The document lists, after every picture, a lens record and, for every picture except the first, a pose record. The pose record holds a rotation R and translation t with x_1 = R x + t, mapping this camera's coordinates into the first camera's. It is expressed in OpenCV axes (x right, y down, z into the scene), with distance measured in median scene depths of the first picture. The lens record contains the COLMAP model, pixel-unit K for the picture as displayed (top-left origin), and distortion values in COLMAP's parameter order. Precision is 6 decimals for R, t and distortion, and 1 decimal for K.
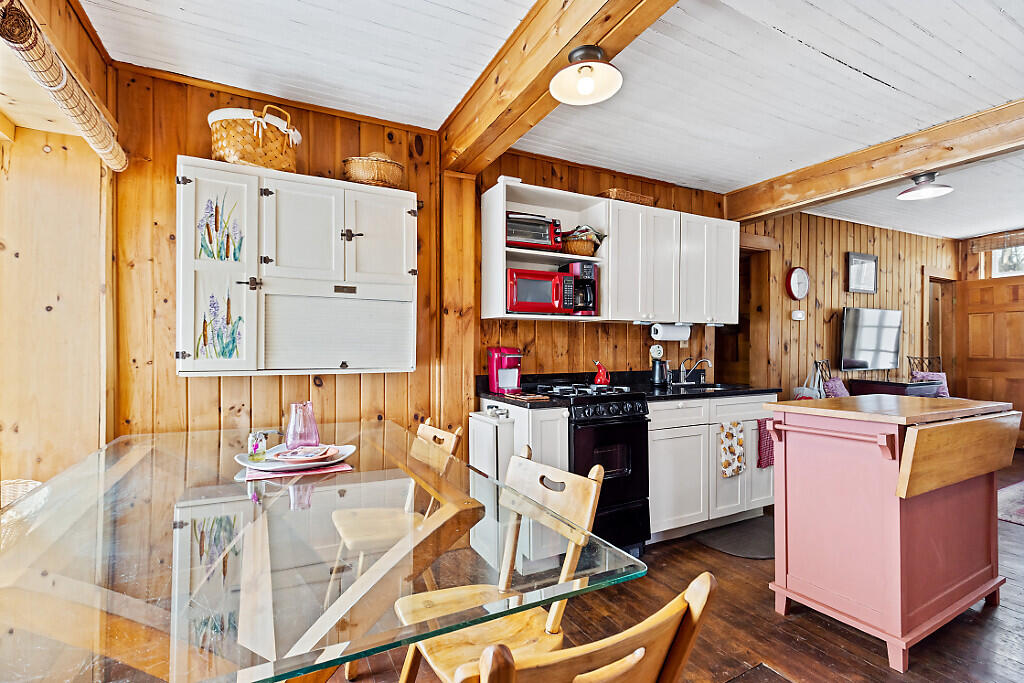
lens RADIAL K [[456.8, 0, 507.2], [0, 456.8, 347.6], [0, 0, 1]] dist [0.000882, -0.002522]
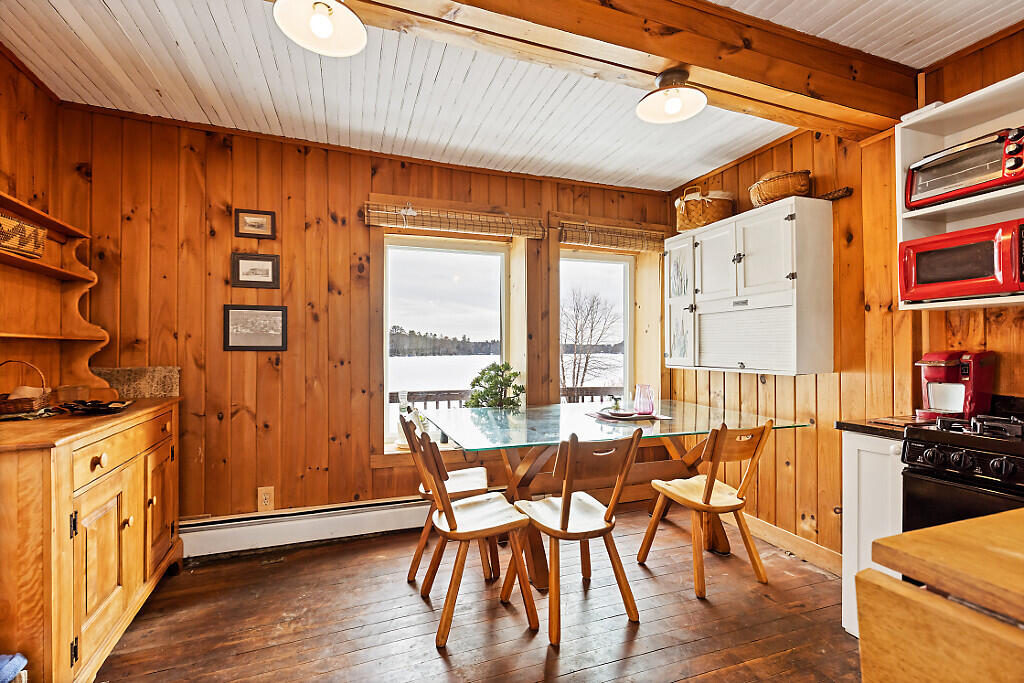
lens RADIAL K [[456.8, 0, 511.6], [0, 456.8, 346.6], [0, 0, 1]] dist [0.000882, -0.002522]
pose [[-0.117941, -0.006104, -0.993002, 0.921522], [-0.000952, 0.999981, -0.006034, -0.004033], [0.993020, 0.000234, -0.117944, 0.543517]]
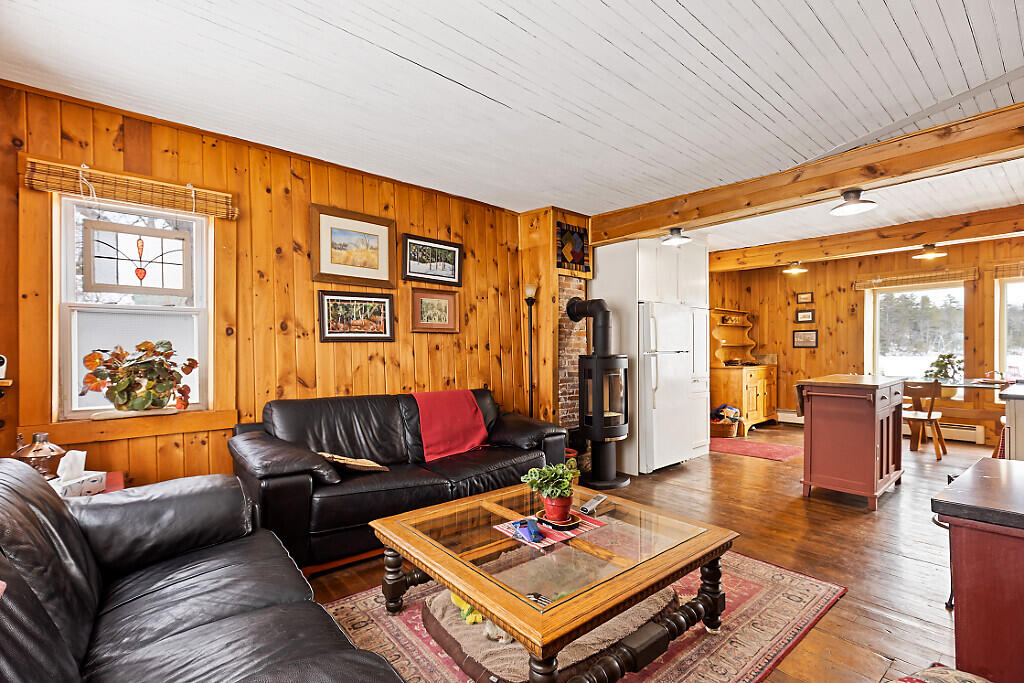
lens RADIAL K [[456.8, 0, 502.9], [0, 456.8, 356.9], [0, 0, 1]] dist [0.000882, -0.002522]
pose [[-0.977885, 0.005457, -0.209071, 2.702840], [0.003187, 0.999932, 0.011196, 0.023762], [0.209118, 0.010282, -0.977836, 2.627729]]
